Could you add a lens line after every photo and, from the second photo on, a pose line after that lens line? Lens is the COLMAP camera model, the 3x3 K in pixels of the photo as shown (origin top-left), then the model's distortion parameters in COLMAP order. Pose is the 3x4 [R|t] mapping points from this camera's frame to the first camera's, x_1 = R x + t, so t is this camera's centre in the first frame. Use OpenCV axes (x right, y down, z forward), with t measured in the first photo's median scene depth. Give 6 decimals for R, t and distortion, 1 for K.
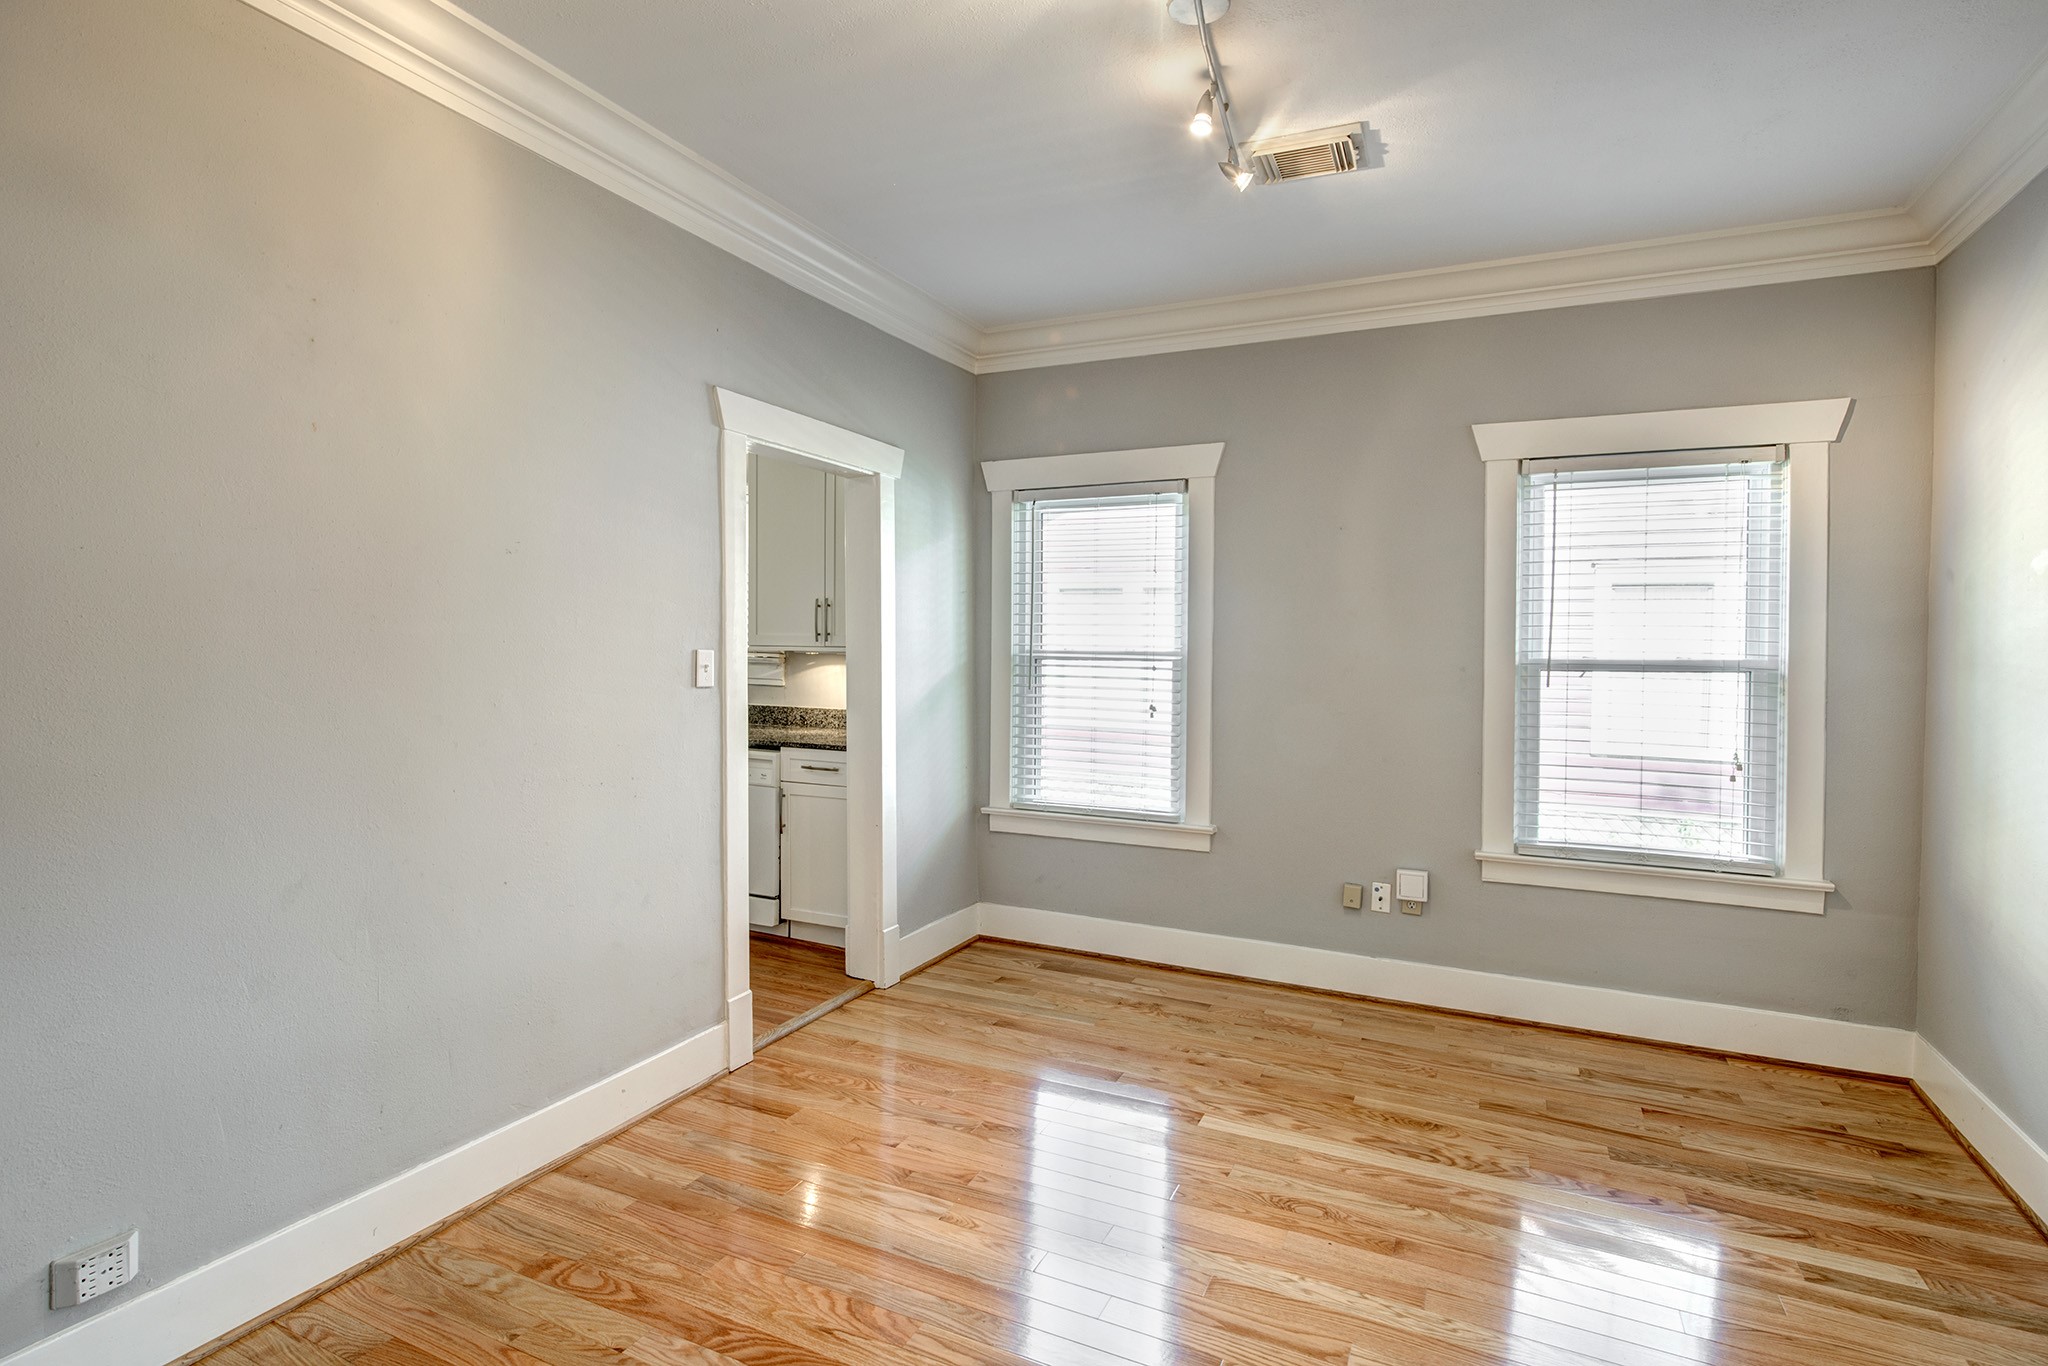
lens RADIAL K [[978.8, 0, 1024.0], [0, 978.8, 683.0], [0, 0, 1]] dist [-0.000115, 0.000079]
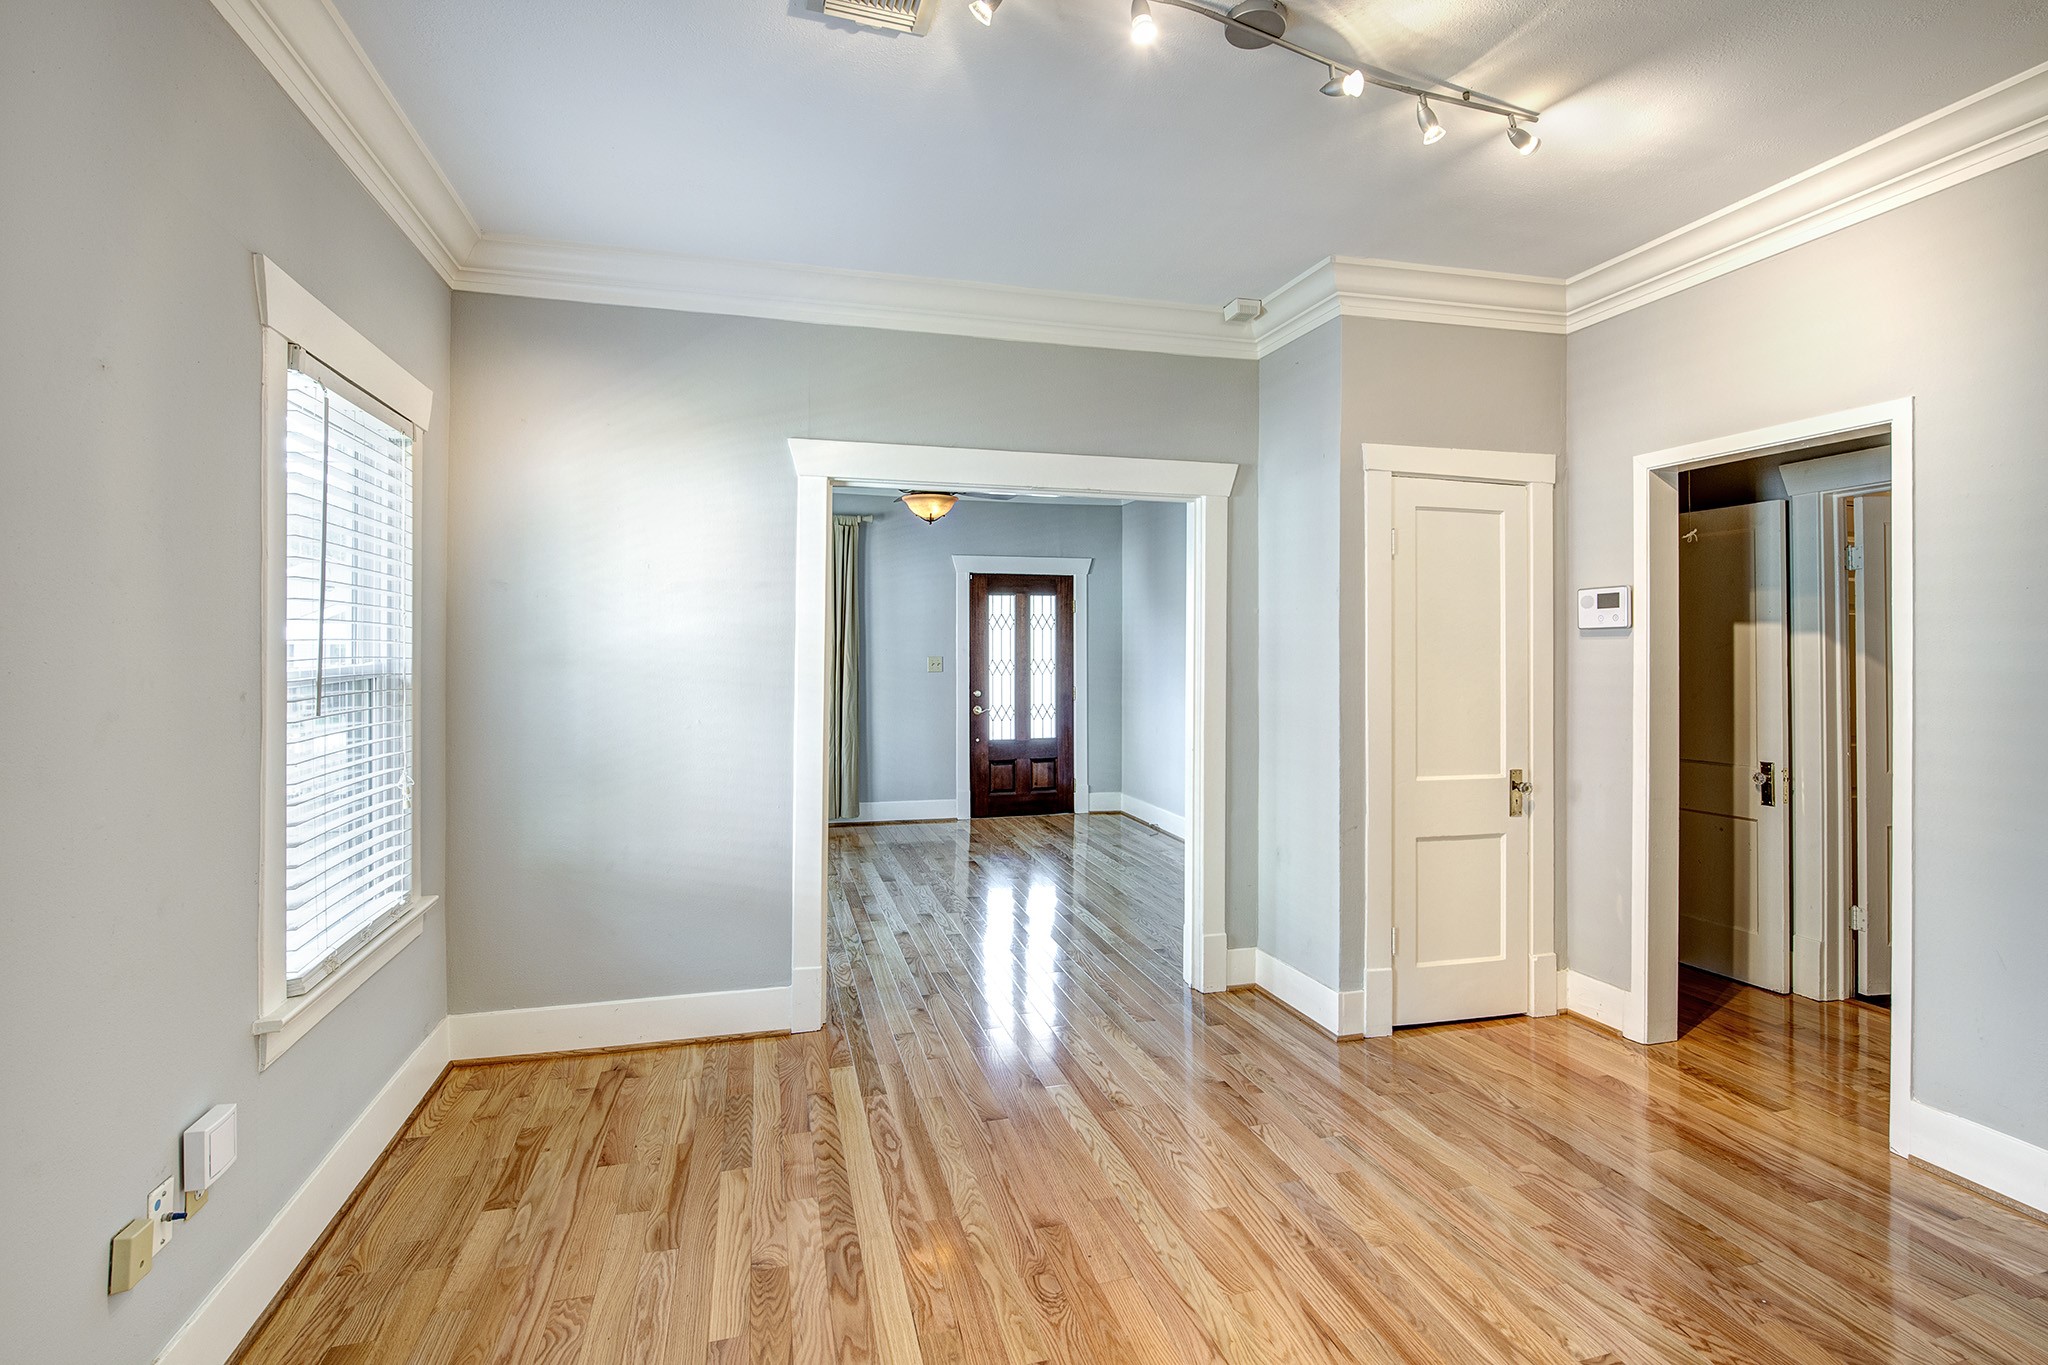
lens RADIAL K [[969.1, 0, 1021.2], [0, 969.1, 635.5], [0, 0, 1]] dist [0.001176, 0.000016]
pose [[-0.661232, -0.000685, 0.750181, -0.308031], [0.016274, 0.999751, 0.015257, -0.064054], [-0.750005, 0.022297, -0.661057, 1.347267]]
